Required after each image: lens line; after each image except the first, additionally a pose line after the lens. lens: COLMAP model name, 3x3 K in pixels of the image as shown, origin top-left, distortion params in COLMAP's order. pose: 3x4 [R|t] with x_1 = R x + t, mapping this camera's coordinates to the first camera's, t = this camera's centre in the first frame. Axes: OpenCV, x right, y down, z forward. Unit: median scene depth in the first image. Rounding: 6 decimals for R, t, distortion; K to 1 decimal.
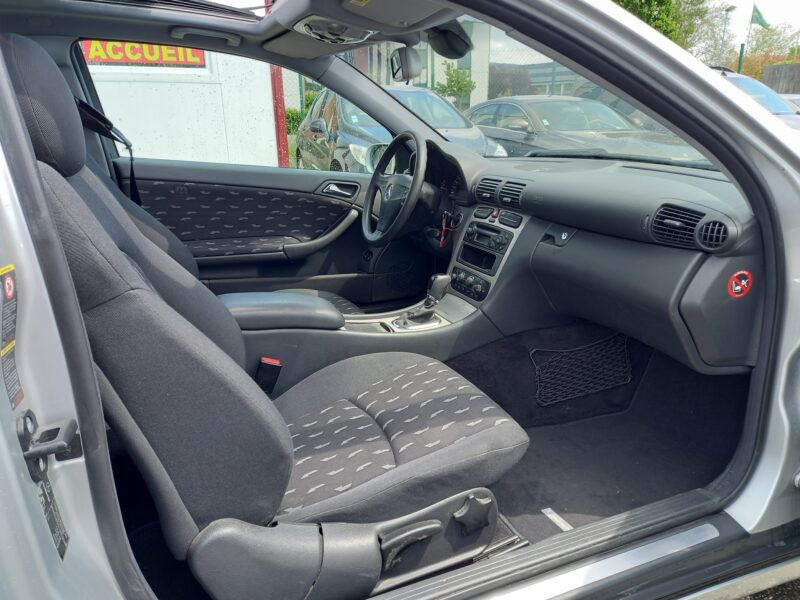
lens RADIAL K [[588.5, 0, 403.7], [0, 588.5, 296.8], [0, 0, 1]] dist [0.073115, -0.073394]
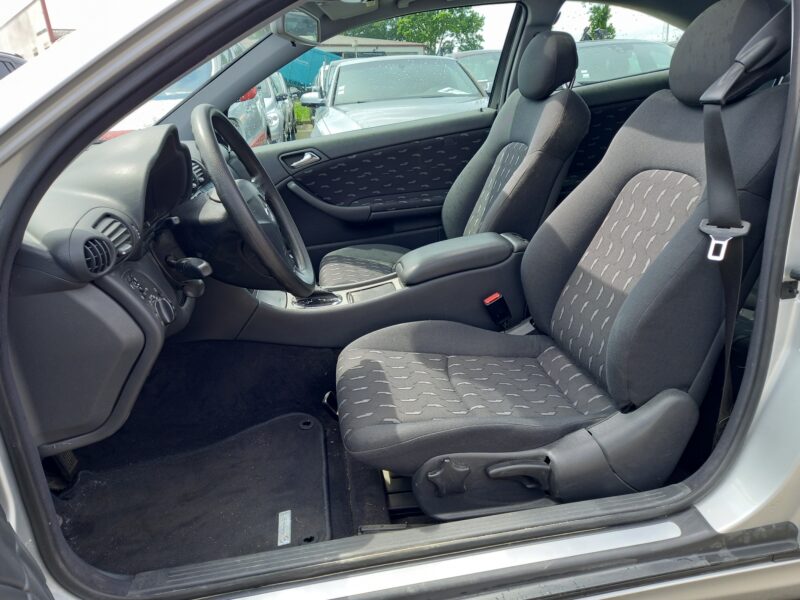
lens RADIAL K [[588.5, 0, 403.7], [0, 588.5, 296.8], [0, 0, 1]] dist [0.073115, -0.073394]
pose [[-0.971148, -0.050330, 0.233107, -0.434447], [0.096112, 0.811975, 0.575725, -0.465419], [-0.218253, 0.581518, -0.783710, 1.561587]]
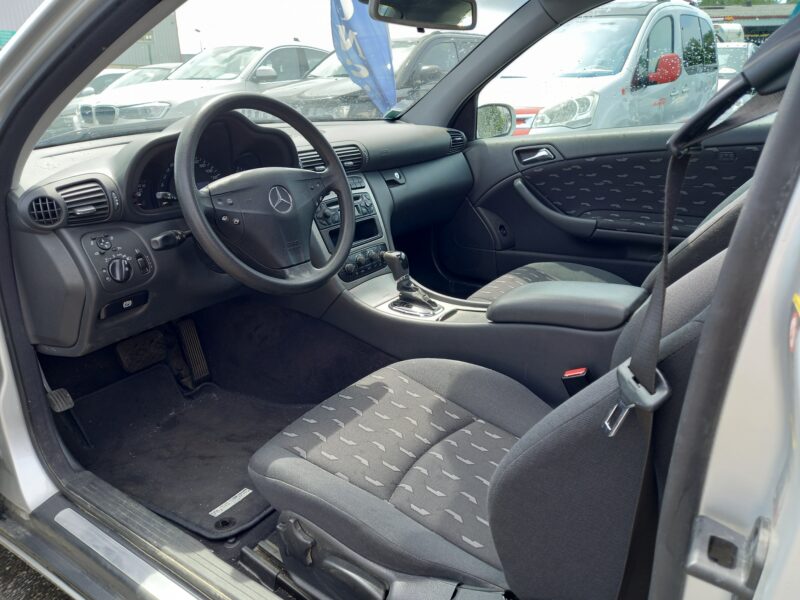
lens RADIAL K [[588.5, 0, 403.7], [0, 588.5, 296.8], [0, 0, 1]] dist [0.073115, -0.073394]
pose [[-0.529370, -0.299962, 0.793593, -0.663384], [0.237232, 0.845759, 0.477926, -0.398508], [-0.814548, 0.441265, -0.376559, 1.307164]]
